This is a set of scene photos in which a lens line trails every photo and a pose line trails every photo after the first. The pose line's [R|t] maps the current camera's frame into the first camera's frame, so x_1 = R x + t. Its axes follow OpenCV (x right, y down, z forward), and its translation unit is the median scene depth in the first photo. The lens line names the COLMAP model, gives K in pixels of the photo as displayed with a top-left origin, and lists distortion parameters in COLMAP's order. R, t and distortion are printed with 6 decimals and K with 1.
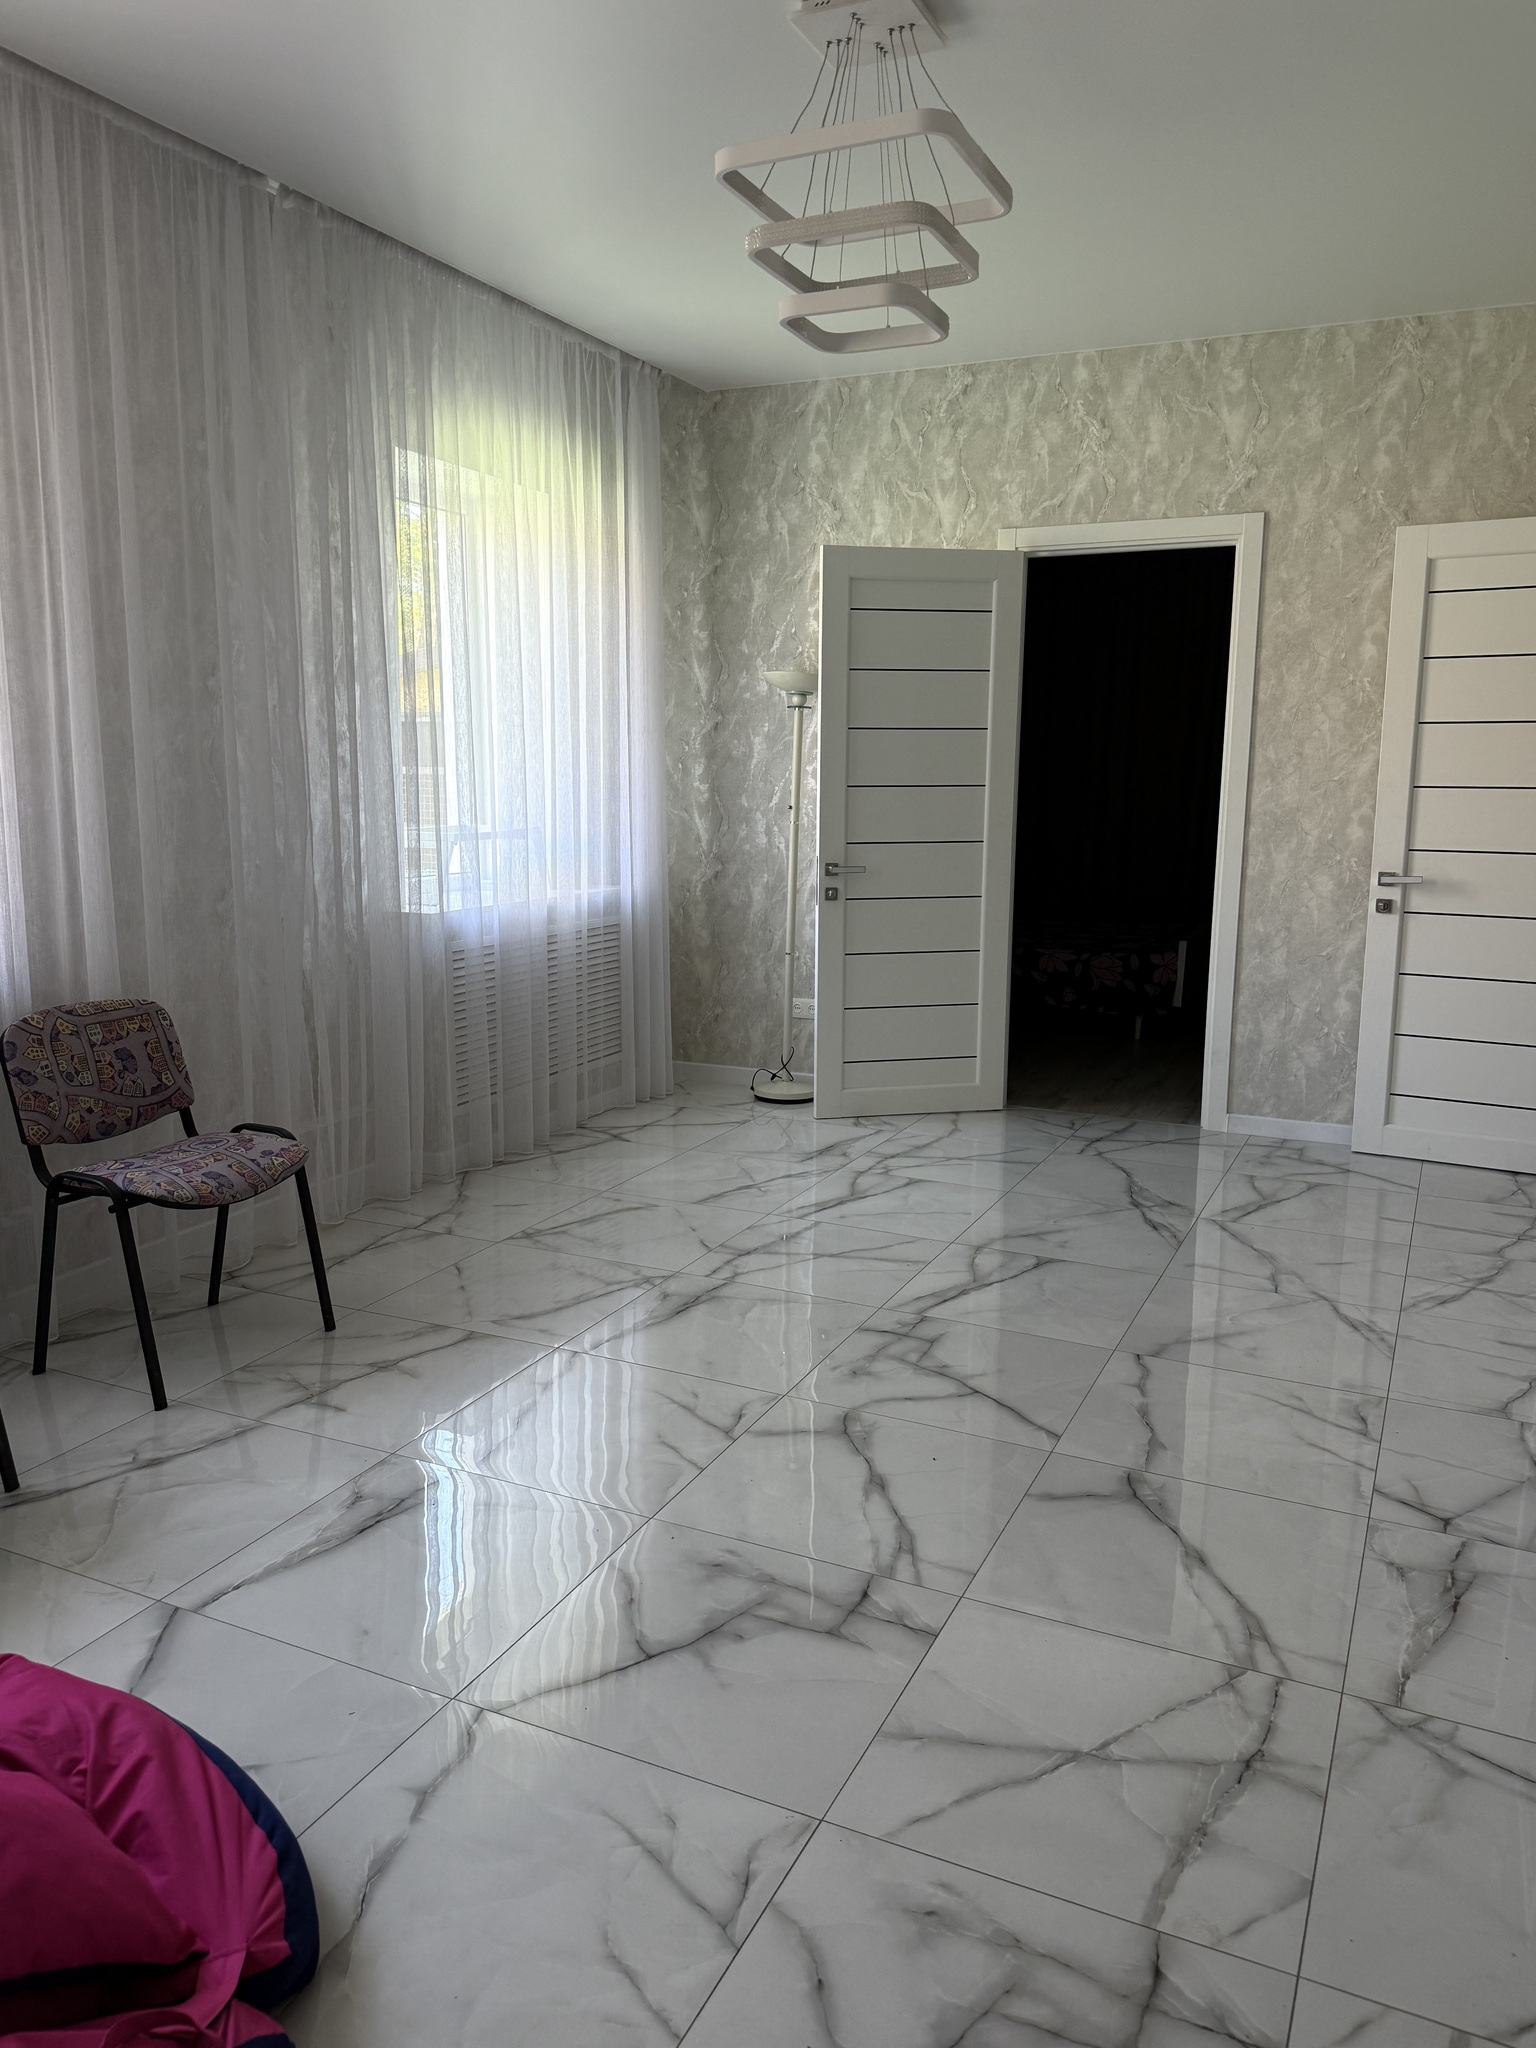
lens RADIAL K [[1471.2, 0, 756.3], [0, 1471.2, 1023.2], [0, 0, 1]] dist [0.157002, -0.295737]
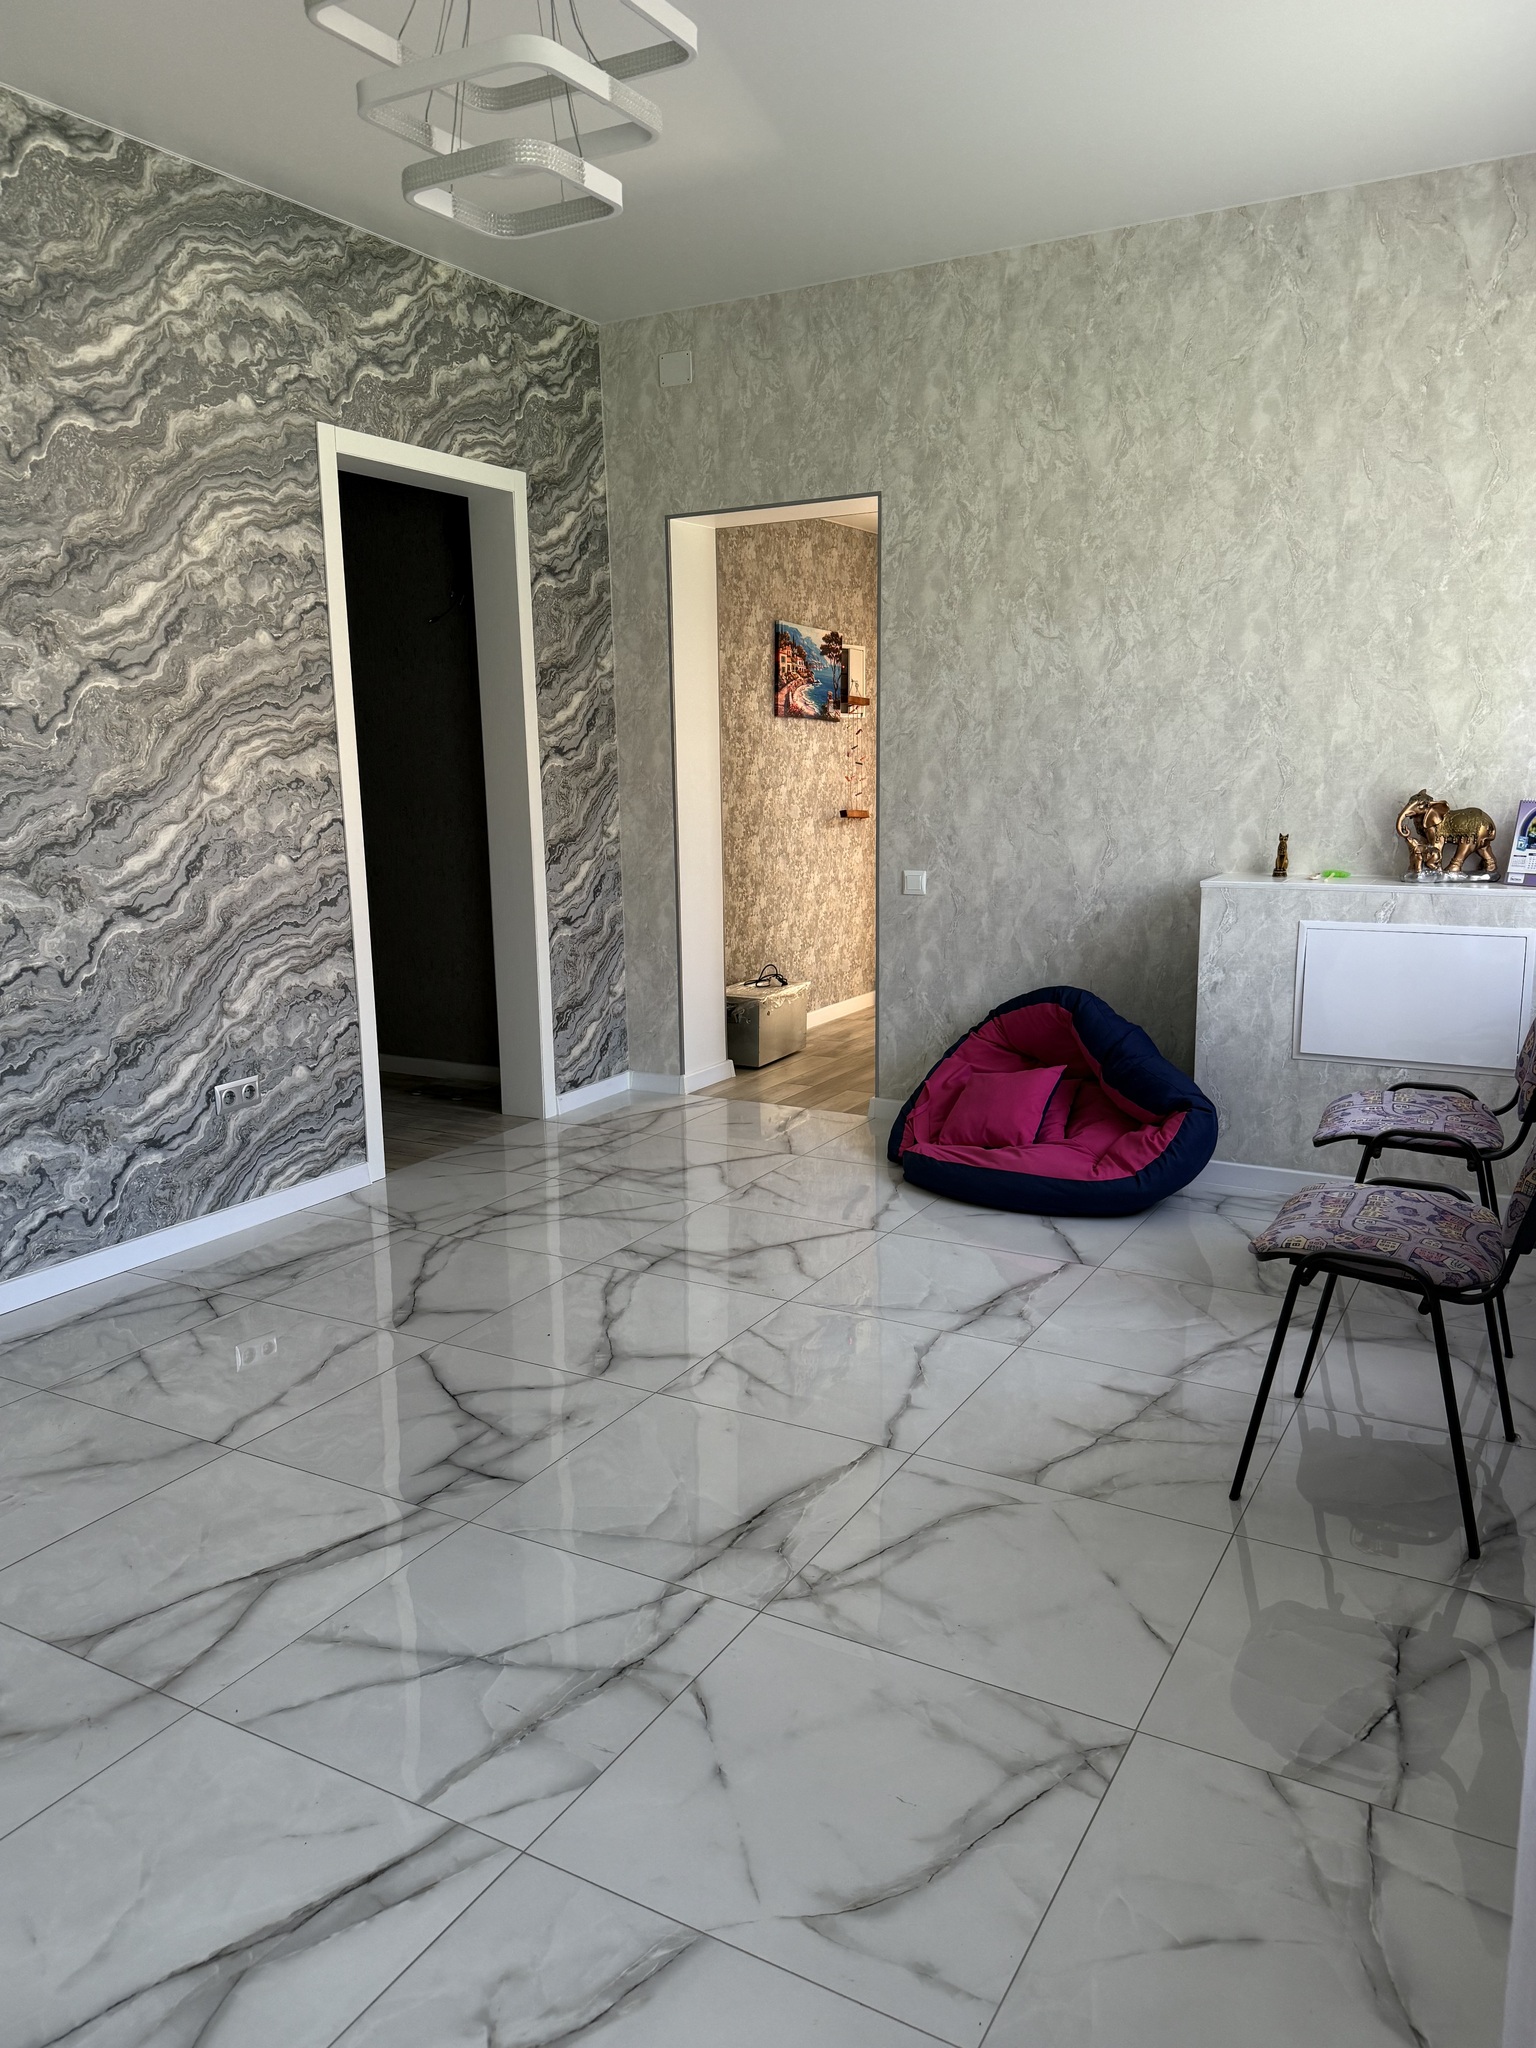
lens RADIAL K [[1471.2, 0, 756.3], [0, 1471.2, 1023.2], [0, 0, 1]] dist [0.157002, -0.295737]
pose [[-0.997364, -0.004218, 0.072435, -0.113319], [0.020880, 0.939397, 0.342194, -0.297941], [-0.069488, 0.342805, -0.936833, 1.789702]]
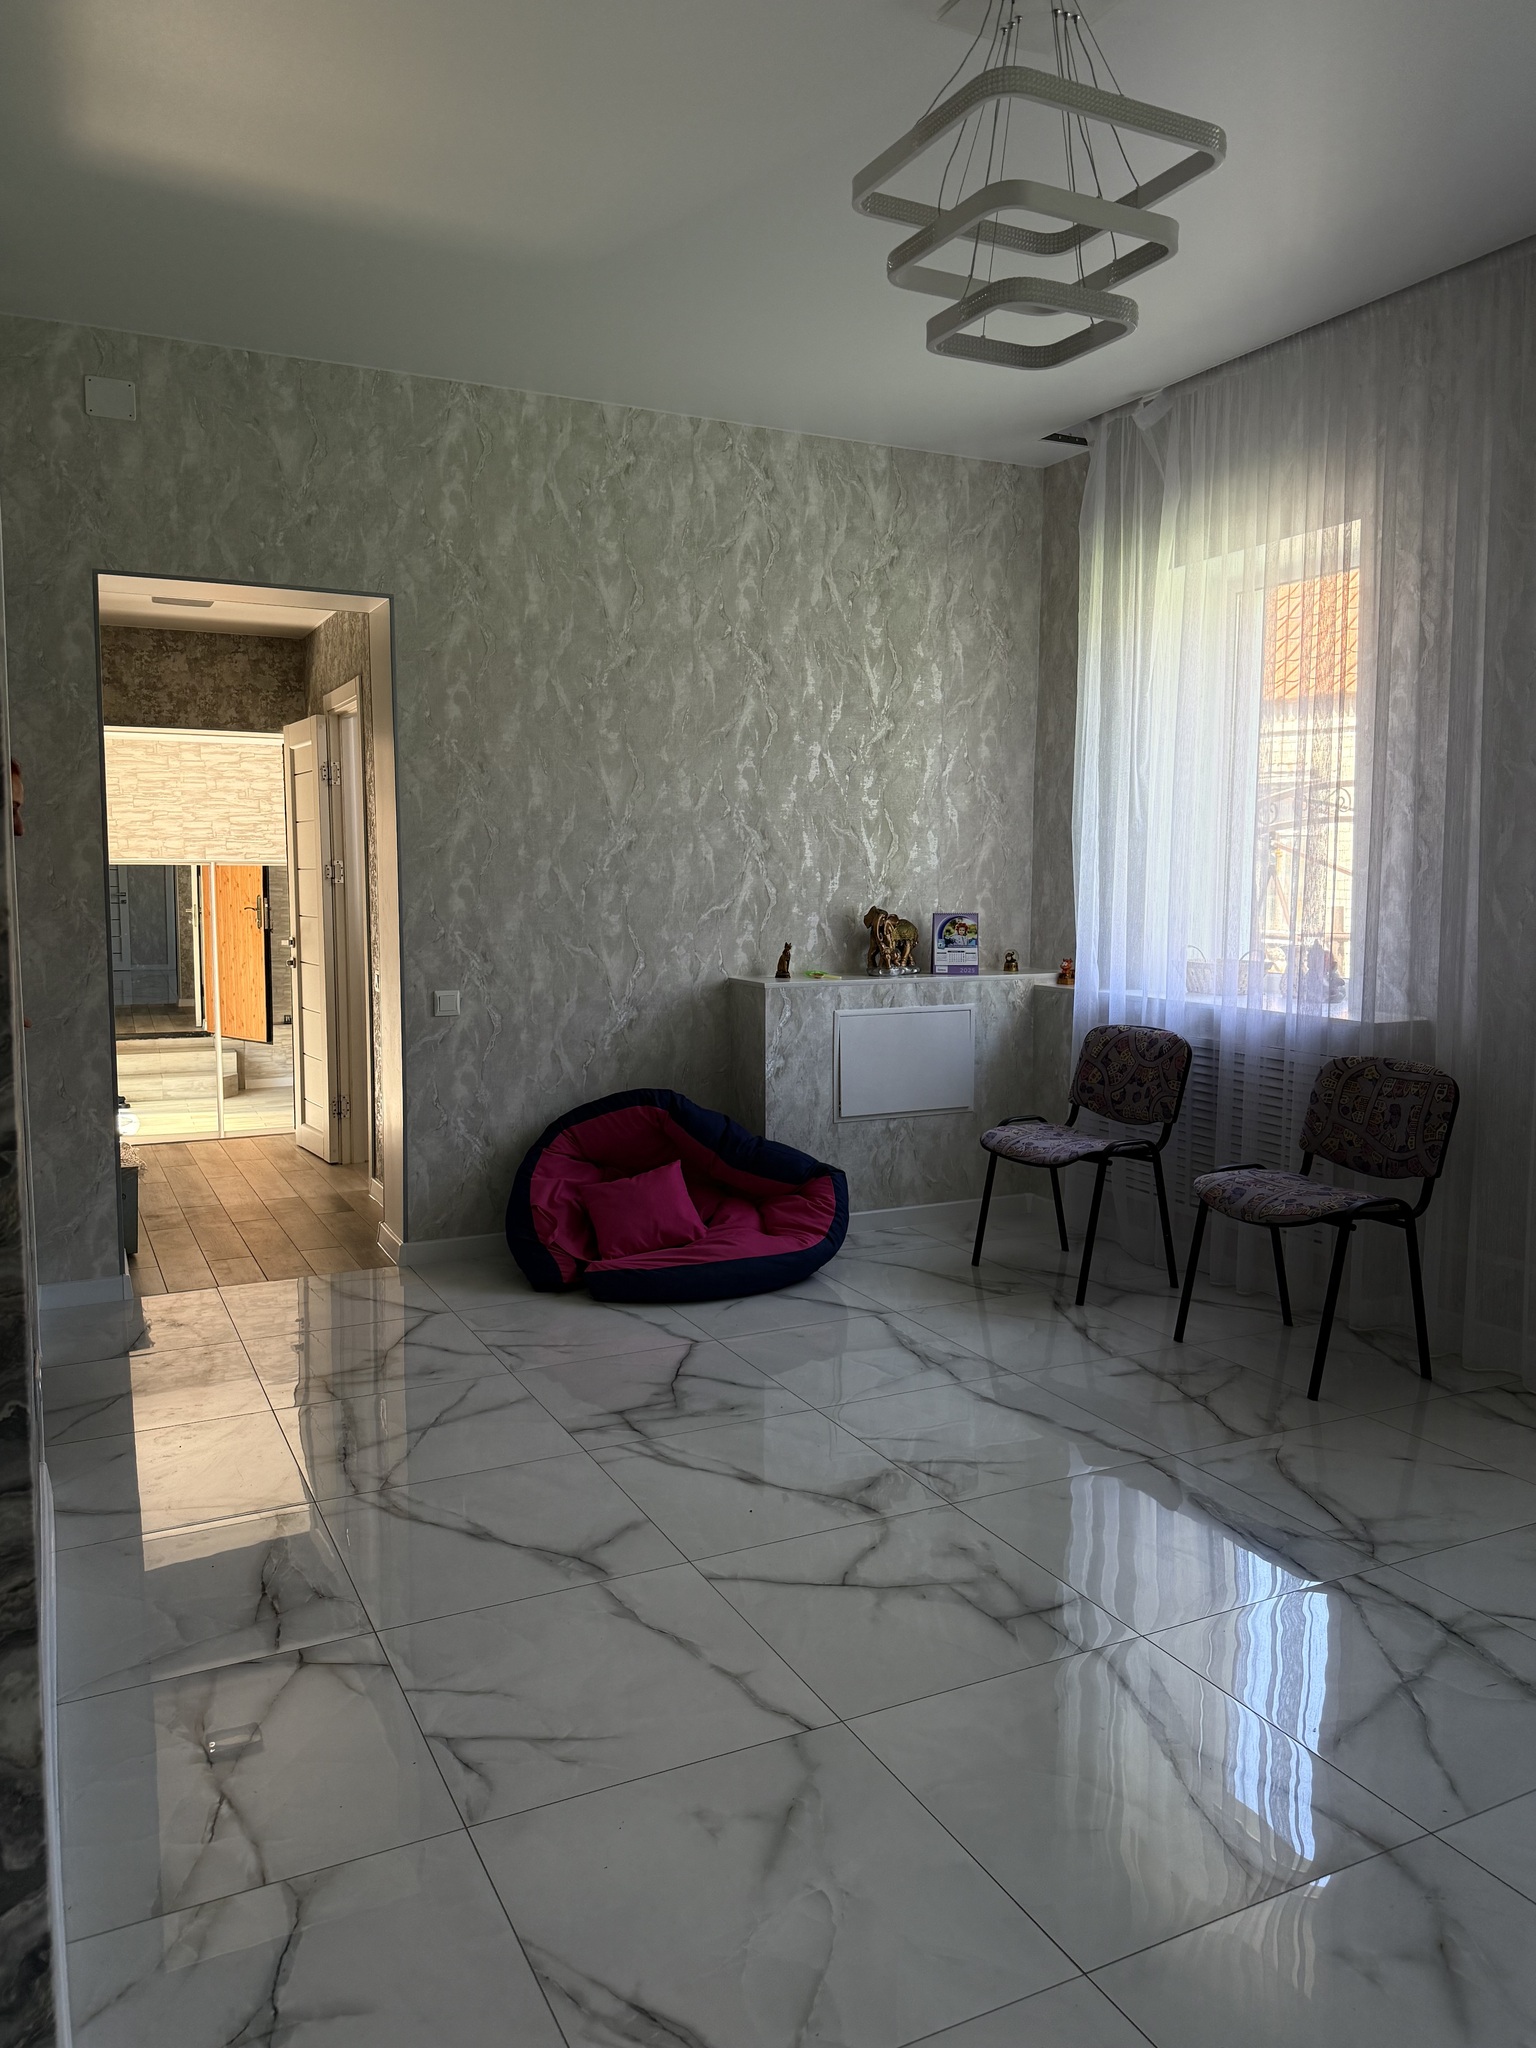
lens RADIAL K [[1462.1, 0, 768.0], [0, 1462.1, 1024.0], [0, 0, 1]] dist [0.063538, -0.108924]
pose [[-0.616825, 0.073510, -0.783660, 0.794566], [-0.138932, 0.969828, 0.200328, -0.215890], [0.774742, 0.232443, -0.588001, 1.371969]]
